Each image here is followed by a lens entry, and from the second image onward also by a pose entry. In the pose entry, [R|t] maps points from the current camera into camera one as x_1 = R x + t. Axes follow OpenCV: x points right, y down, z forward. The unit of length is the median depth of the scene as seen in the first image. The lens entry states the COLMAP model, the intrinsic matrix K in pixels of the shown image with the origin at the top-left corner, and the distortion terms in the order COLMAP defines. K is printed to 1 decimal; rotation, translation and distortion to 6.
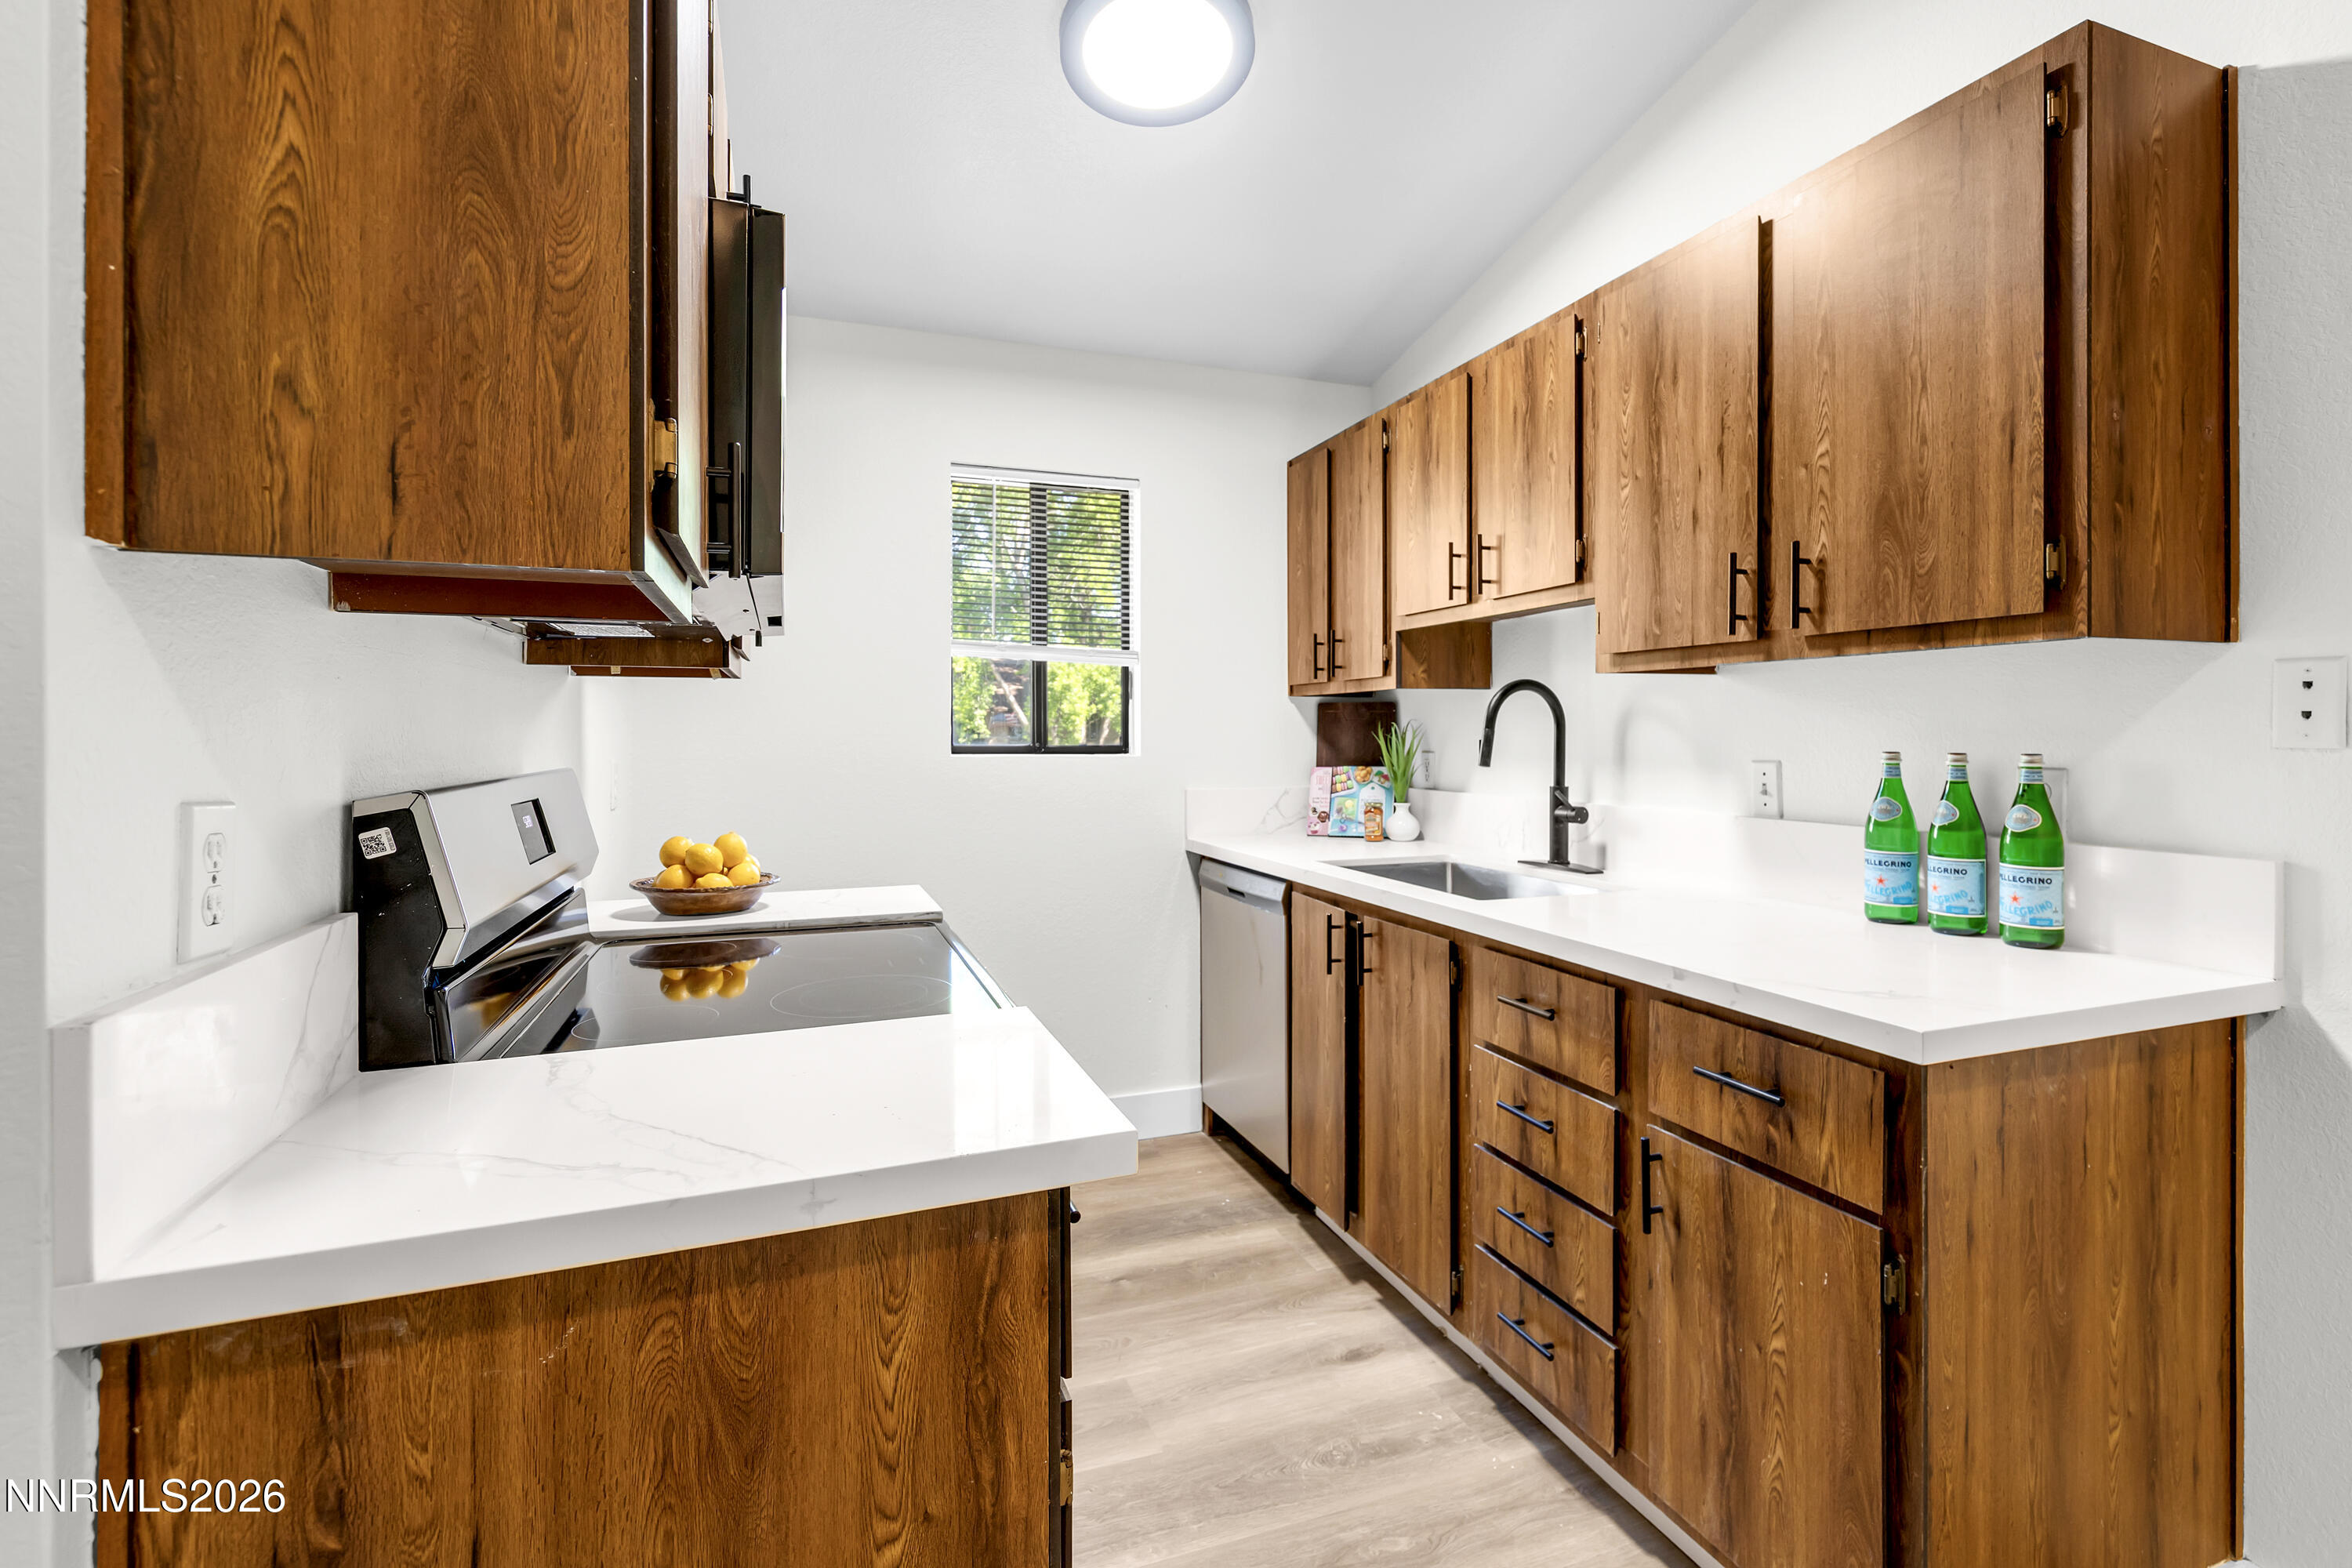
lens RADIAL K [[1074.9, 0, 1205.0], [0, 1074.9, 732.4], [0, 0, 1]] dist [0.000086, 0.000228]
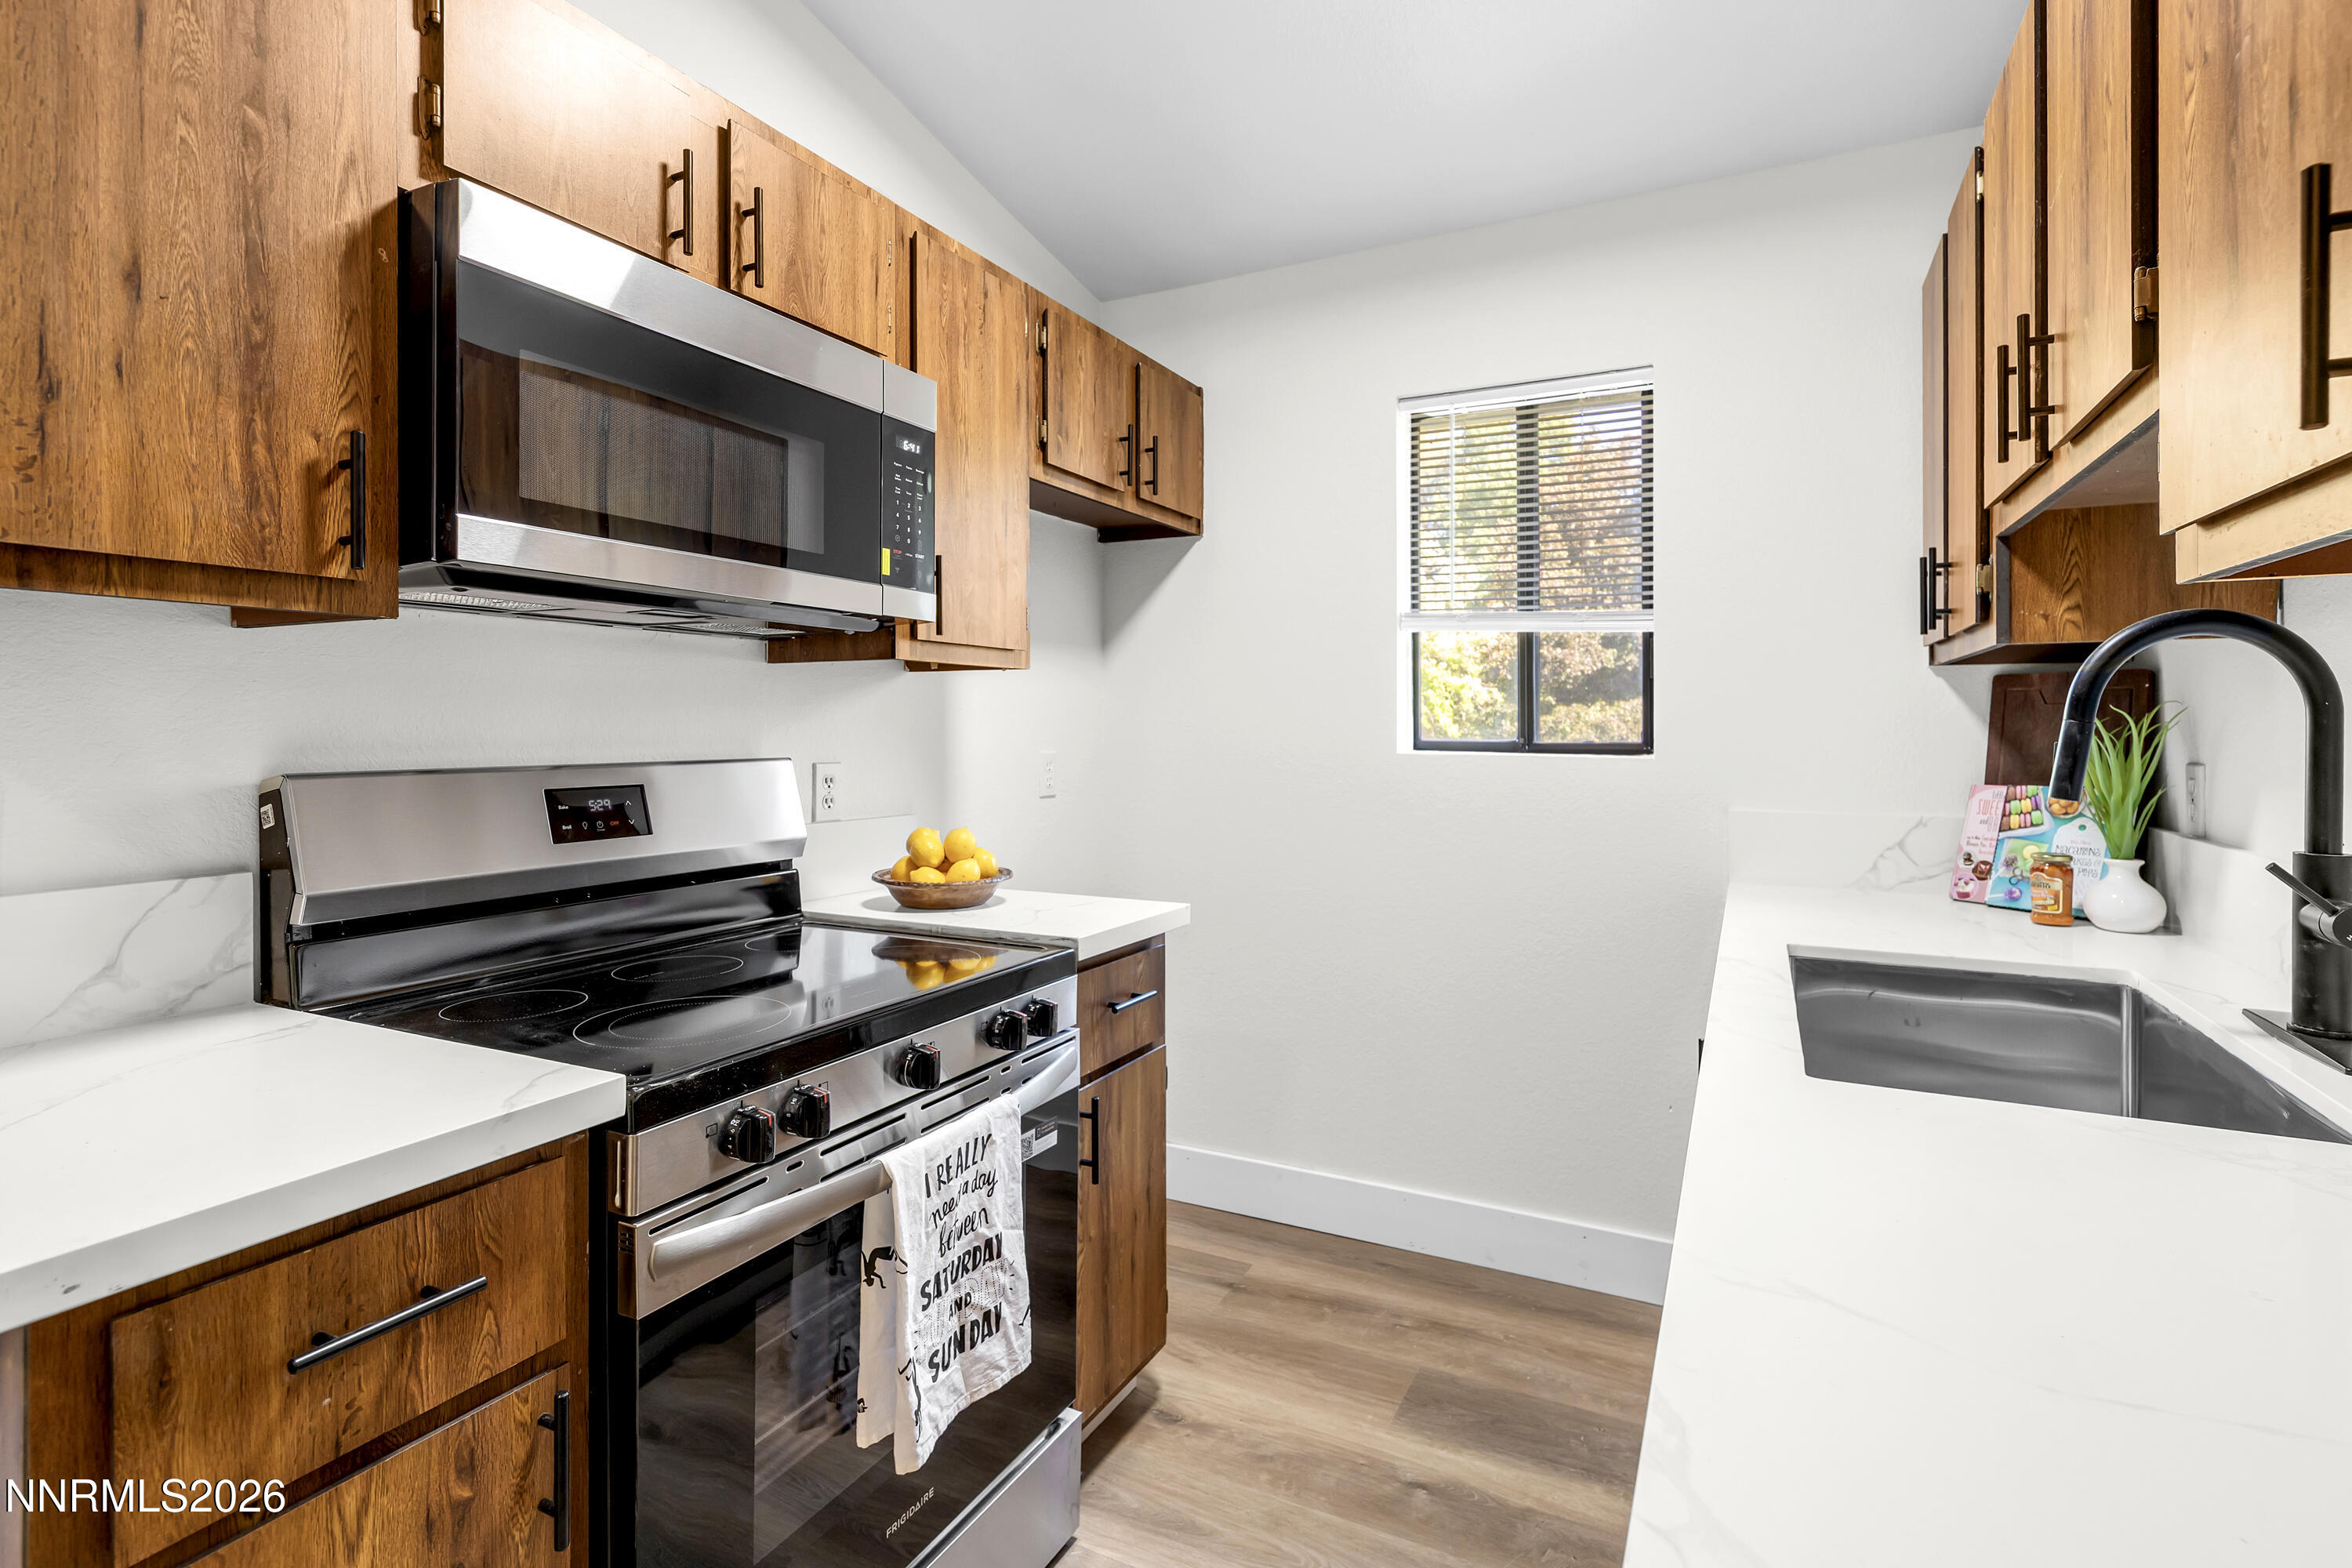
lens RADIAL K [[1118.3, 0, 1203.3], [0, 1118.3, 726.9], [0, 0, 1]] dist [0.000025, -0.000037]
pose [[0.680016, 0.003929, -0.733187, 0.482755], [-0.000875, 0.999989, 0.004547, -0.002827], [0.733197, -0.002450, 0.680012, 0.505435]]
